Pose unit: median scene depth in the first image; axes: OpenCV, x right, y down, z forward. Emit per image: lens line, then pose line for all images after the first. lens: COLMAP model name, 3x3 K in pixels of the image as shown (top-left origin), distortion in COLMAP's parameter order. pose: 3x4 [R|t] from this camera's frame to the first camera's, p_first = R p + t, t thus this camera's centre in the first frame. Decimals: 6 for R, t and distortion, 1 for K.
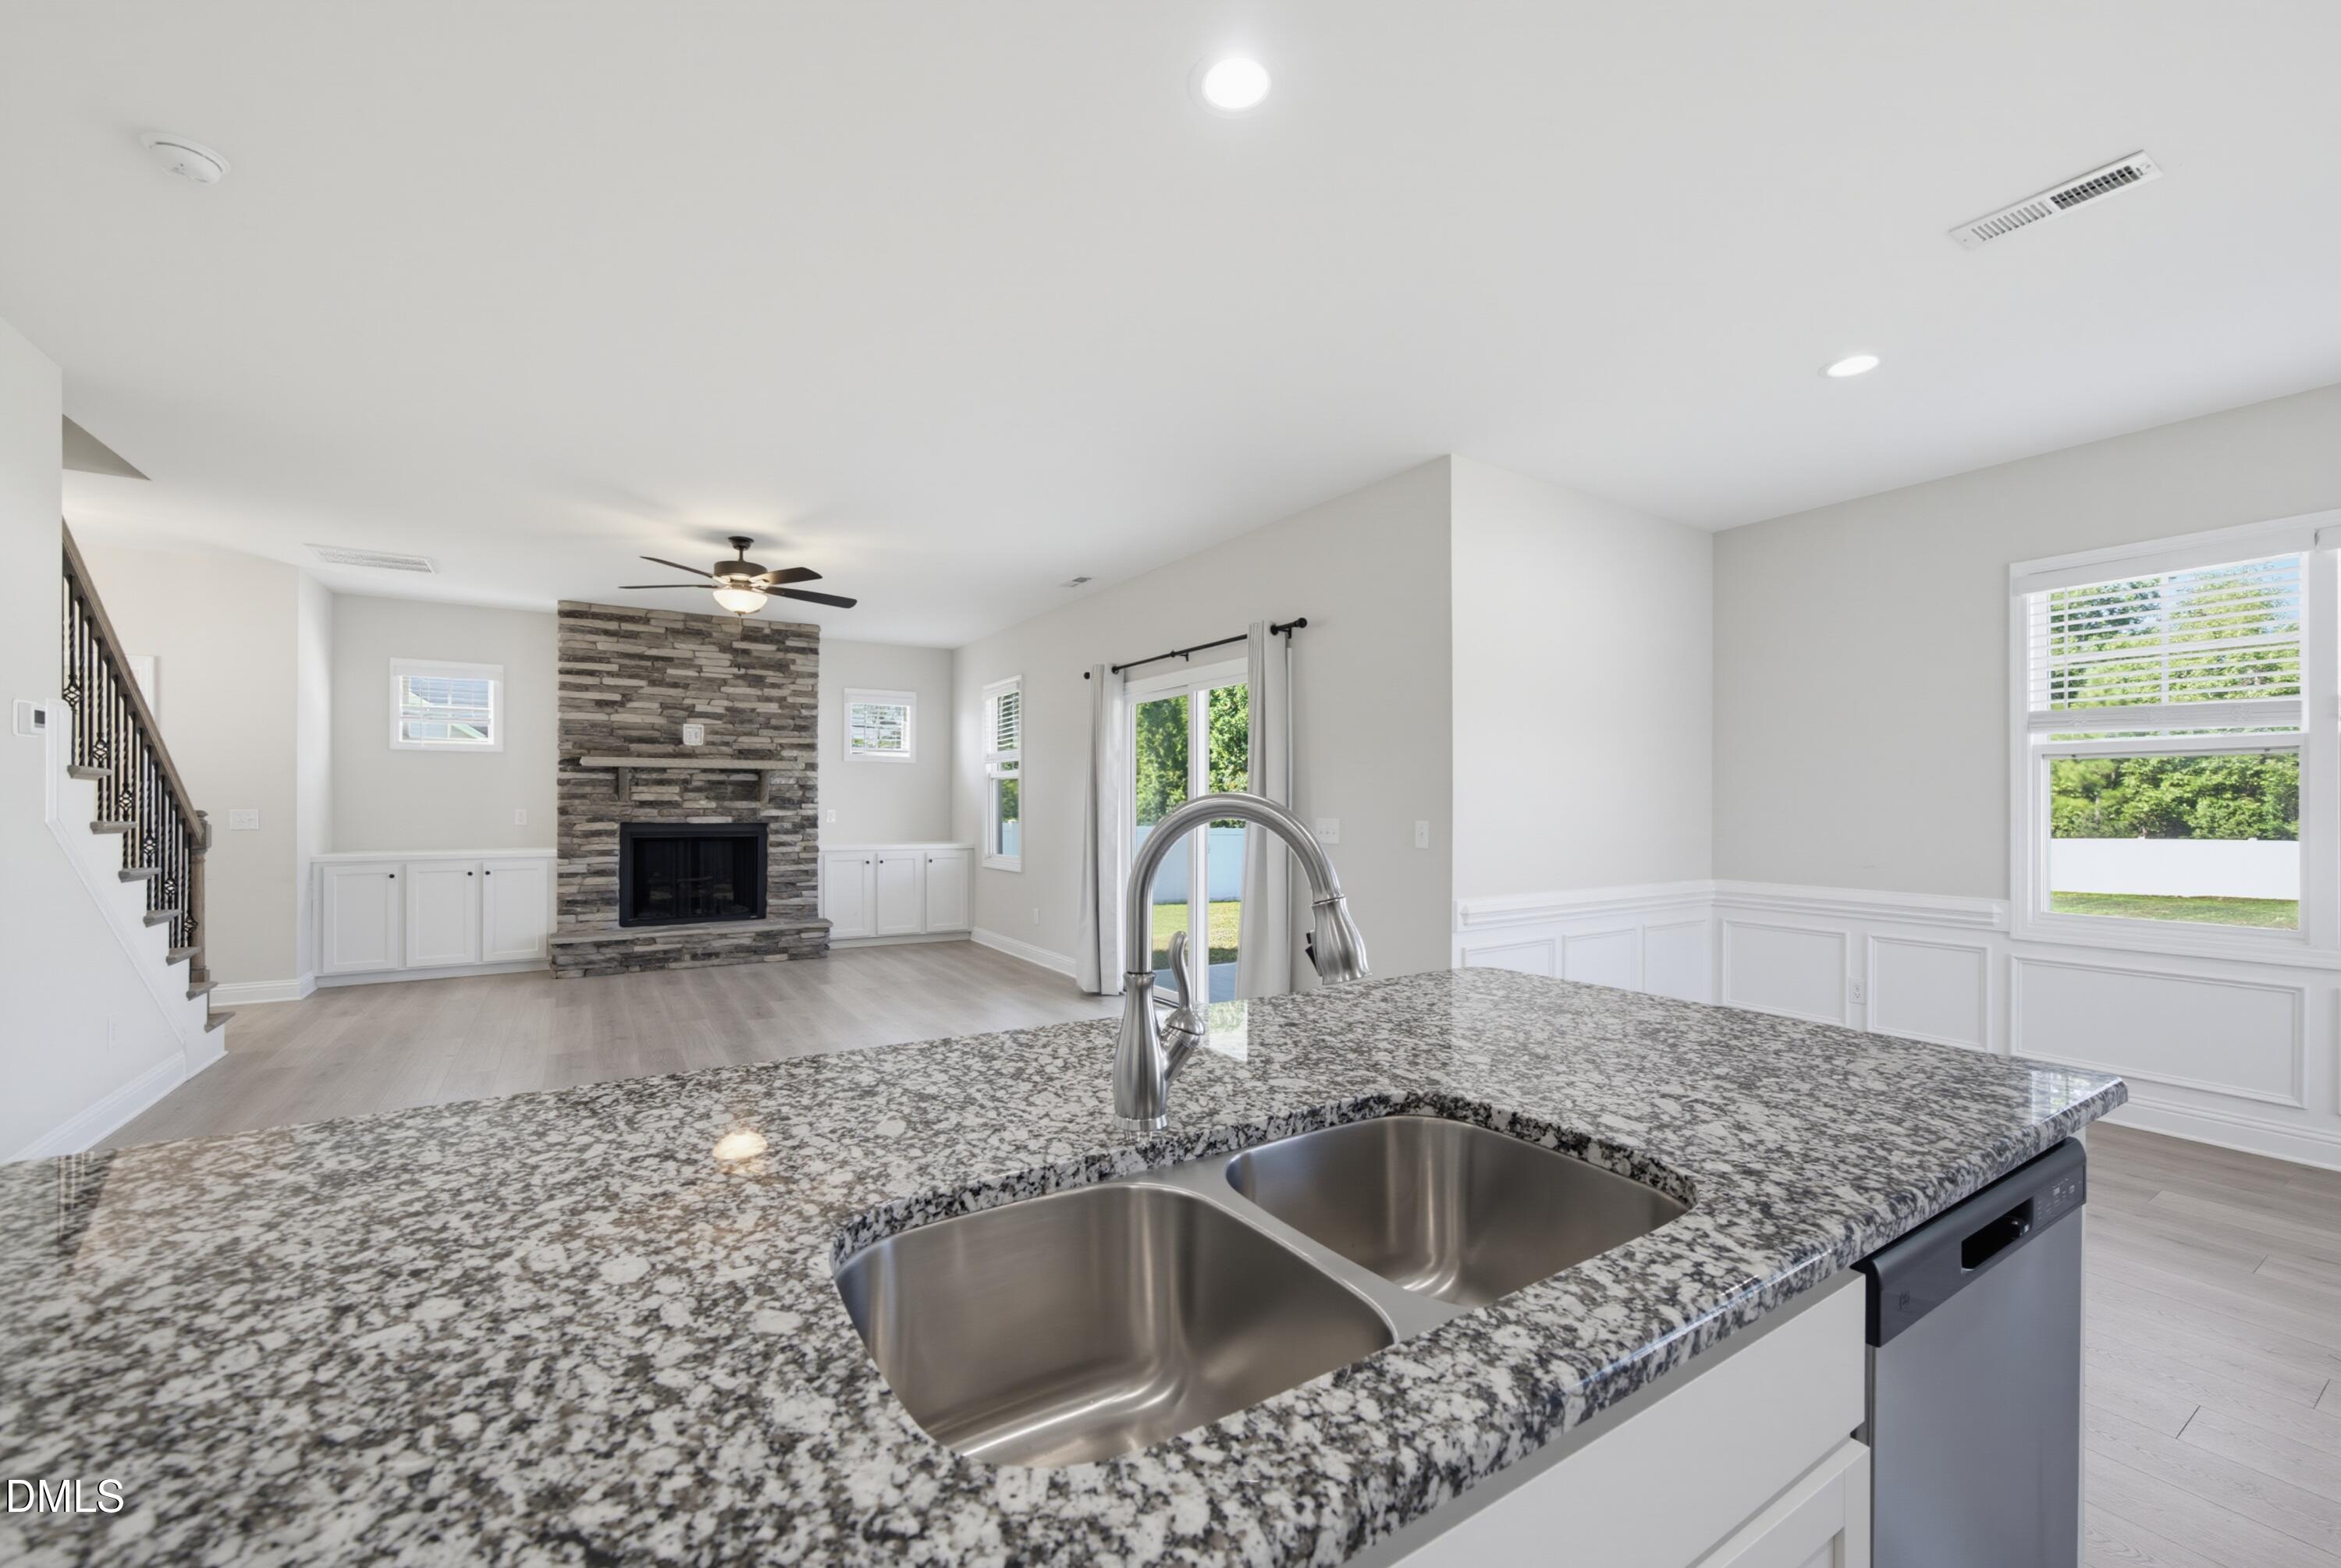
lens RADIAL K [[941.2, 0, 1179.5], [0, 941.2, 813.6], [0, 0, 1]] dist [-0.027063, 0.000210]
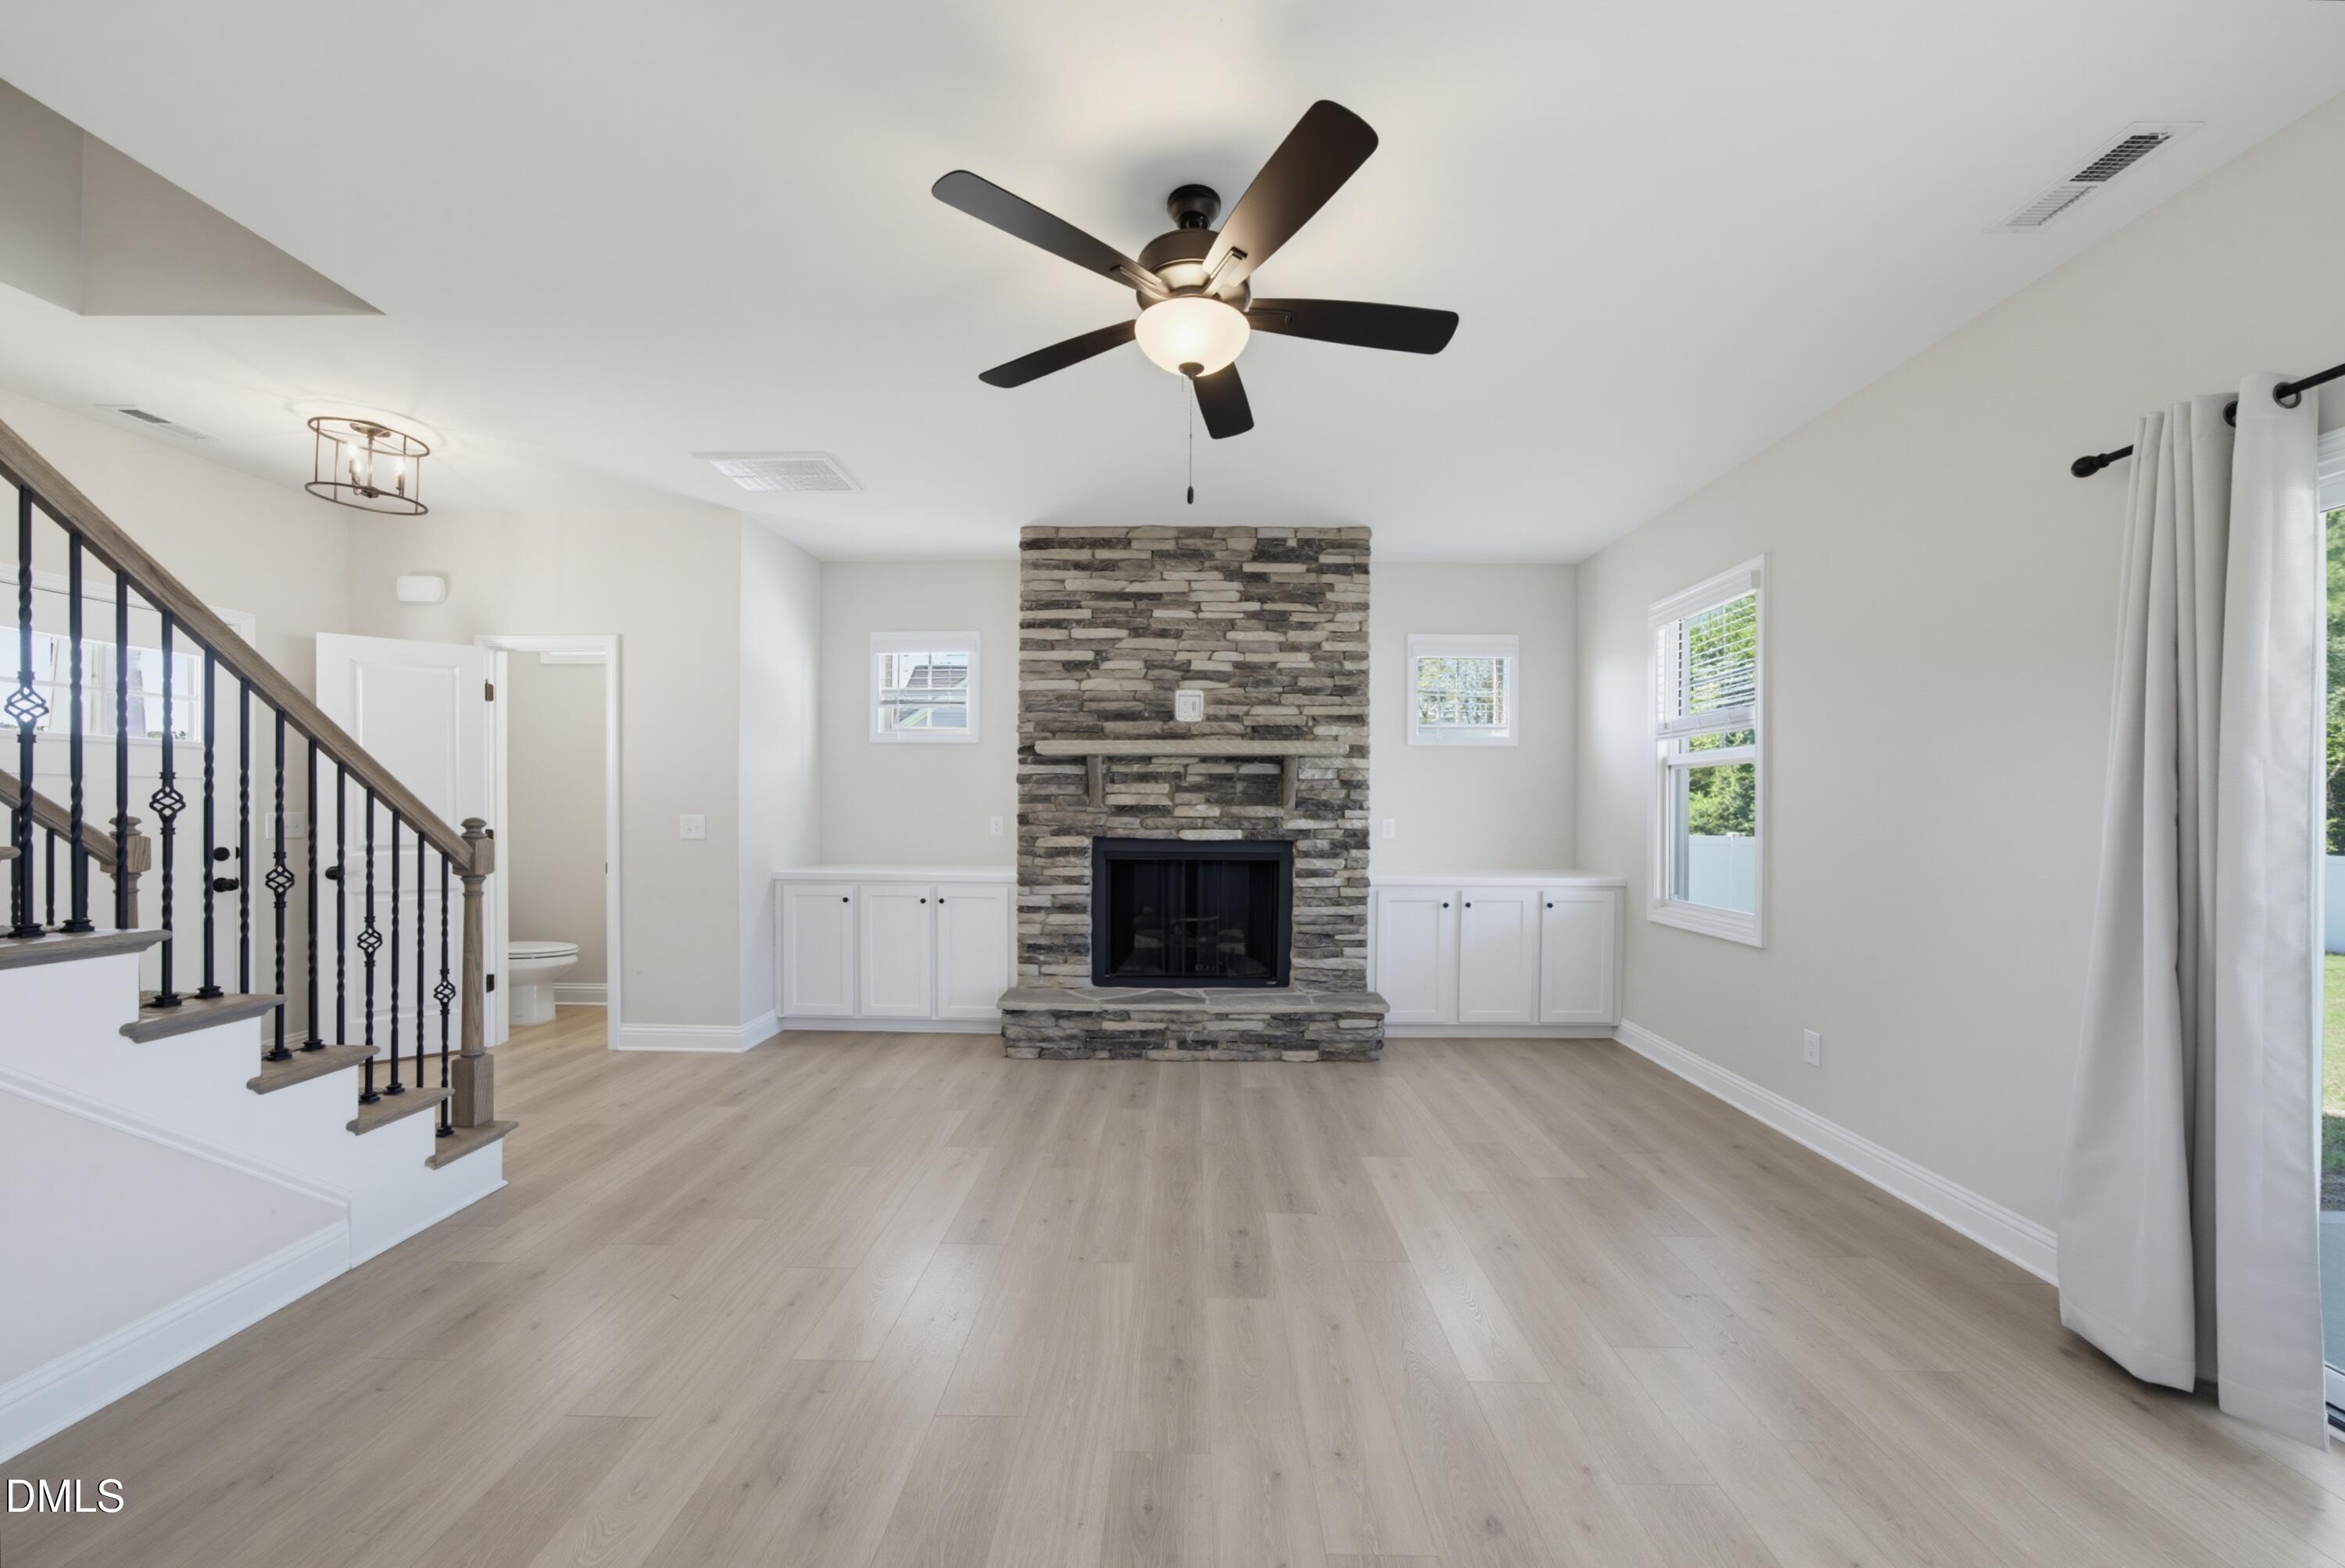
lens RADIAL K [[872.6, 0, 1184.6], [0, 872.6, 810.5], [0, 0, 1]] dist [-0.002047, 0.000070]
pose [[0.828617, 0.001886, -0.559812, -0.175359], [-0.008524, 0.999921, -0.009249, -0.004235], [0.559751, 0.012436, 0.828568, 0.488298]]
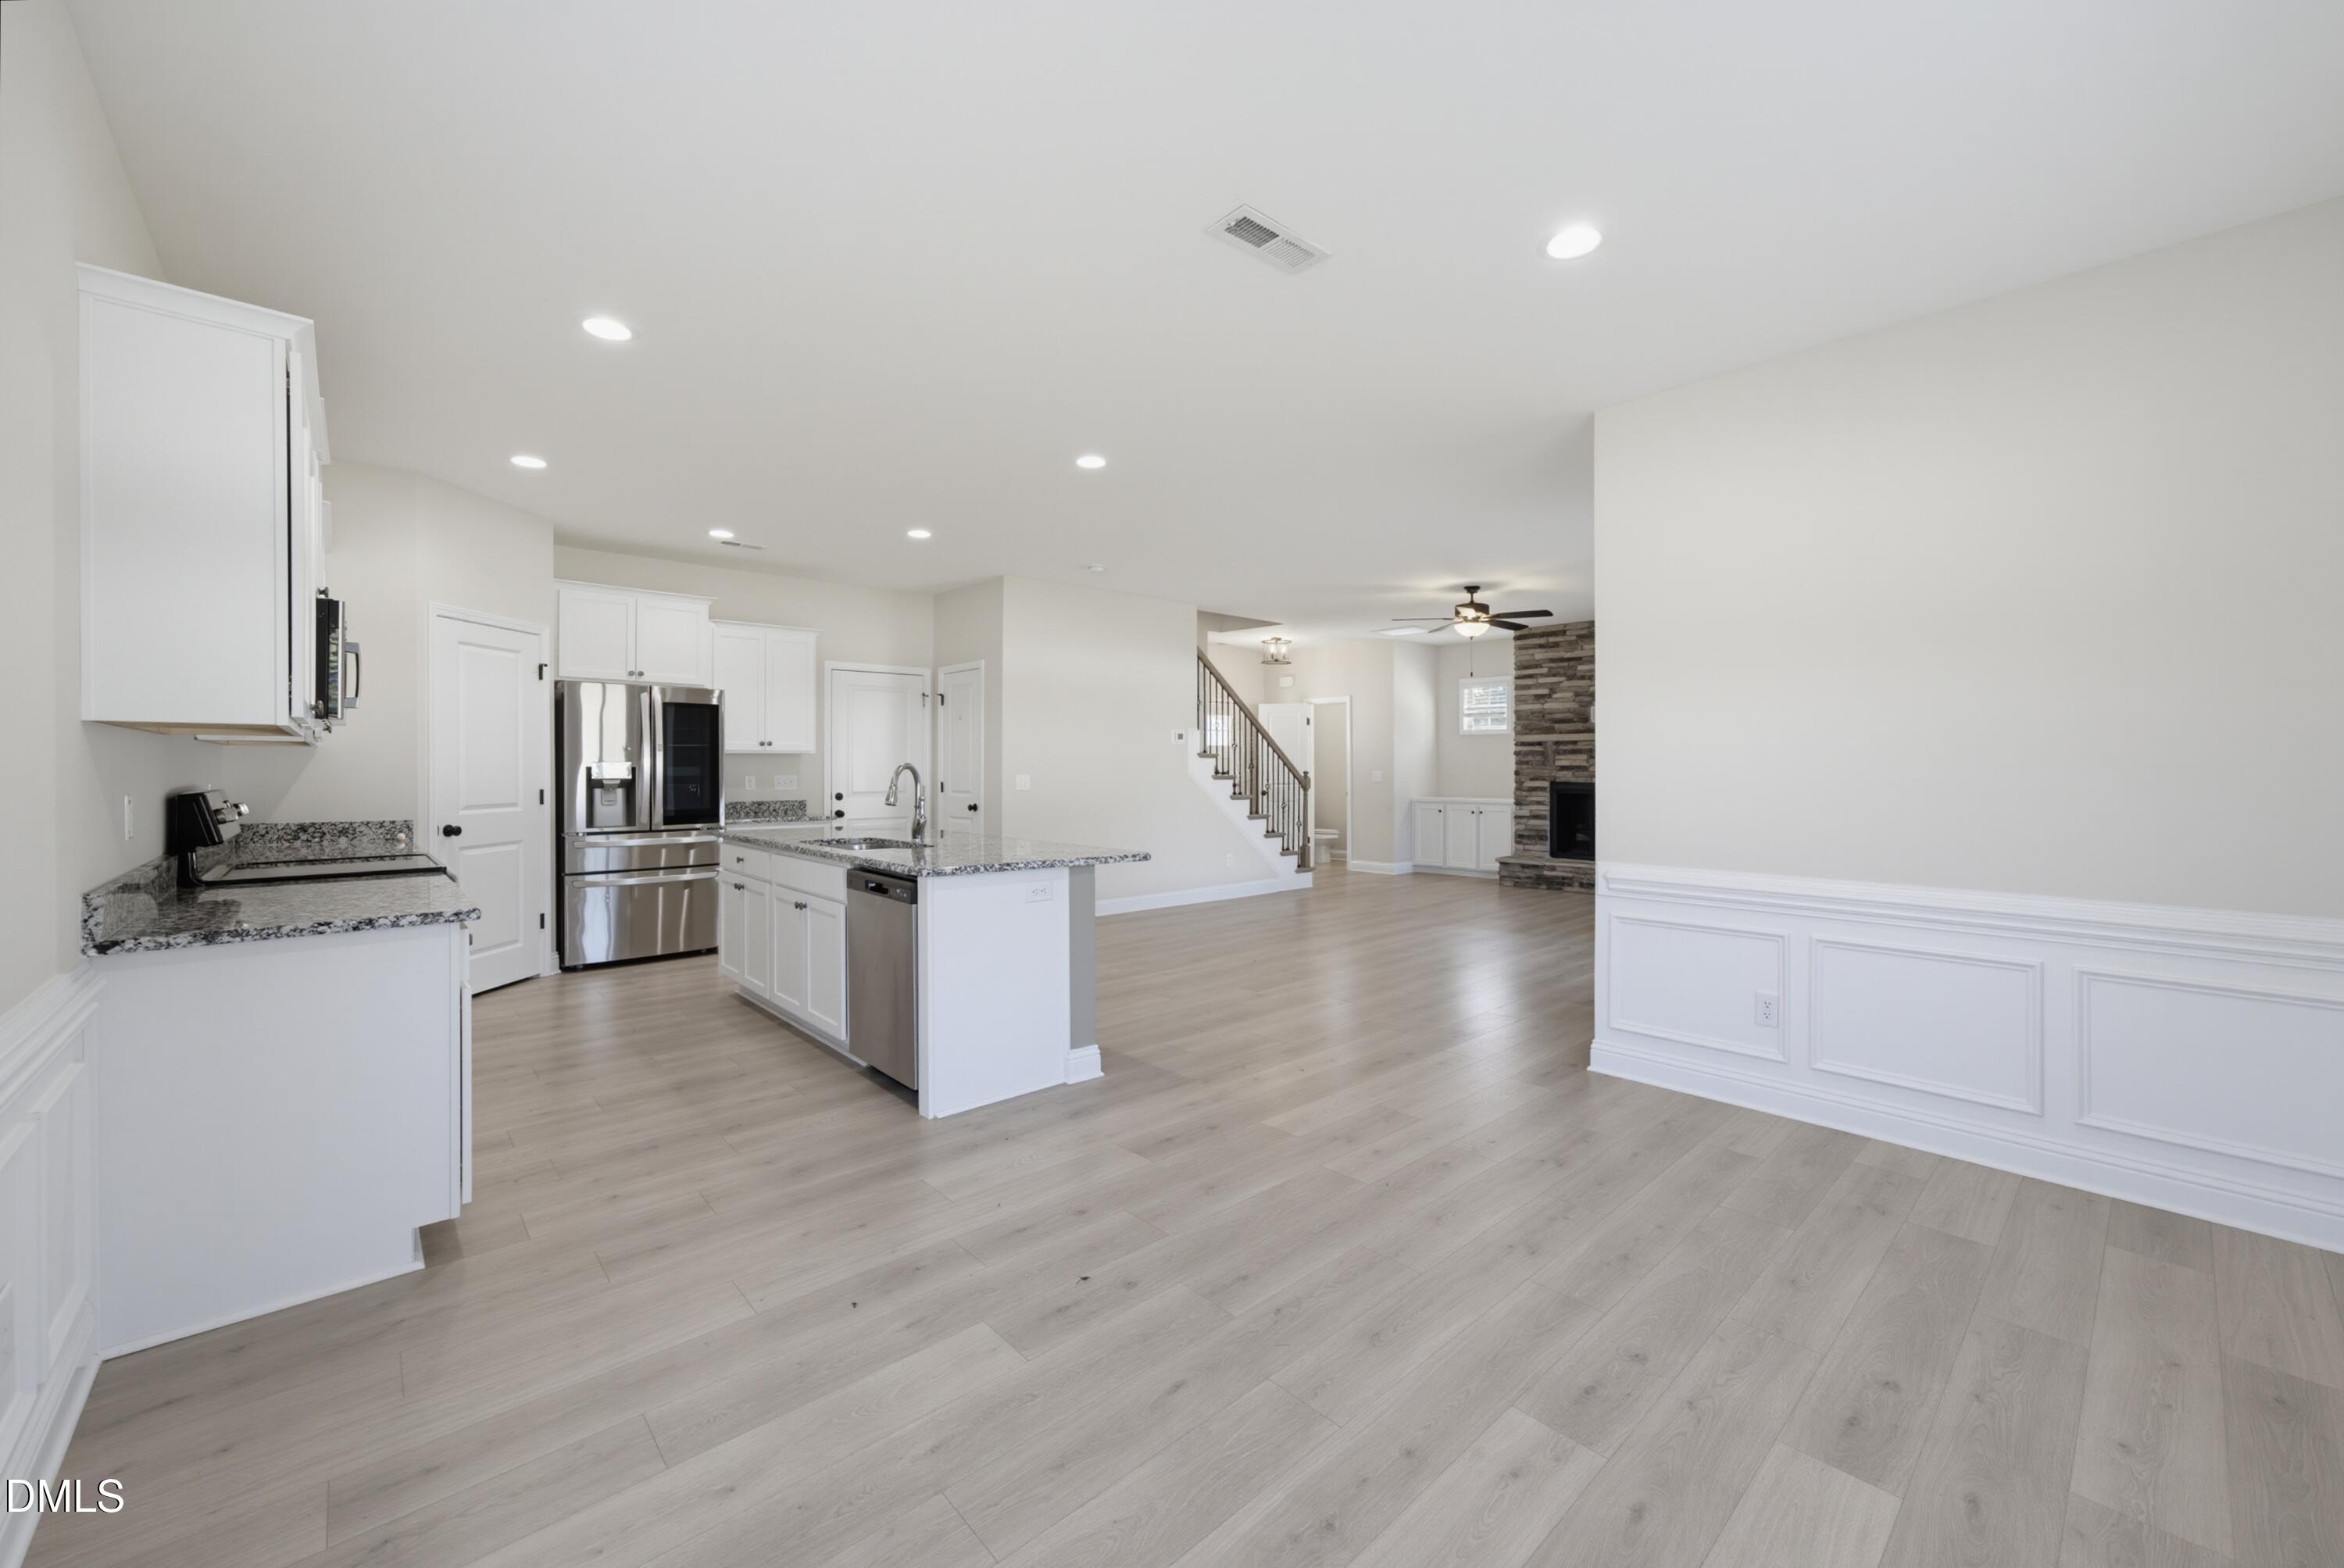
lens RADIAL K [[910.8, 0, 1172.0], [0, 910.8, 784.0], [0, 0, 1]] dist [0.014442, -0.000064]
pose [[0.163124, 0.014961, -0.986492, 0.633678], [-0.011013, 0.999850, 0.013342, 0.001351], [0.986544, 0.008688, 0.163265, 0.220175]]
